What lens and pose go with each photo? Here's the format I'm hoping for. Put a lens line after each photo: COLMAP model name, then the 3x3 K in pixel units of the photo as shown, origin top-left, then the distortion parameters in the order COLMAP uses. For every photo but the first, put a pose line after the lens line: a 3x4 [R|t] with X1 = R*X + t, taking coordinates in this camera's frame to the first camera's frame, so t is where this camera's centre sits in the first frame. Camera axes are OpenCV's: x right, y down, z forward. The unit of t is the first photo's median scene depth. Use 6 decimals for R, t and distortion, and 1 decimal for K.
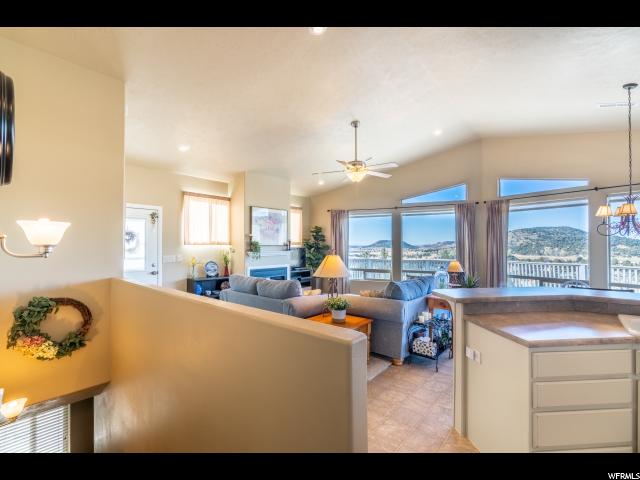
lens RADIAL K [[290.6, 0, 323.1], [0, 290.6, 242.4], [0, 0, 1]] dist [-0.000838, 0.000524]
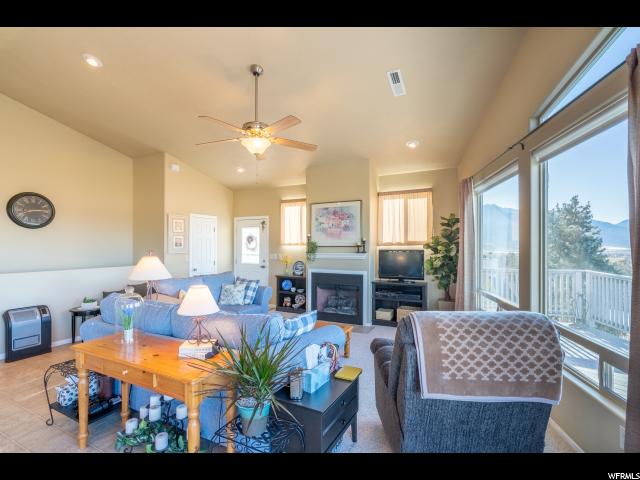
lens RADIAL K [[301.2, 0, 322.4], [0, 301.2, 241.7], [0, 0, 1]] dist [-0.003758, -0.000727]
pose [[0.231781, -0.010482, -0.972712, 0.685950], [0.009129, 0.999921, -0.008600, 0.004692], [0.972725, -0.006886, 0.231858, 0.803417]]
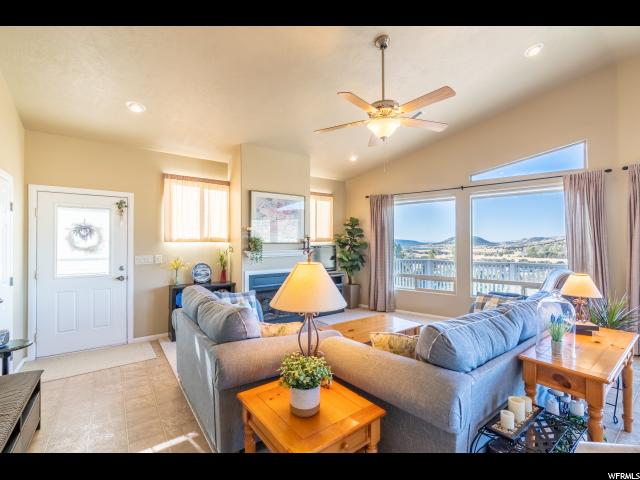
lens RADIAL K [[289.4, 0, 321.8], [0, 289.4, 241.6], [0, 0, 1]] dist [-0.008173, 0.000282]
pose [[0.972937, -0.001555, -0.231067, 0.102665], [0.003394, 0.999966, 0.007559, 0.002600], [0.231047, -0.008138, 0.972908, 0.314438]]
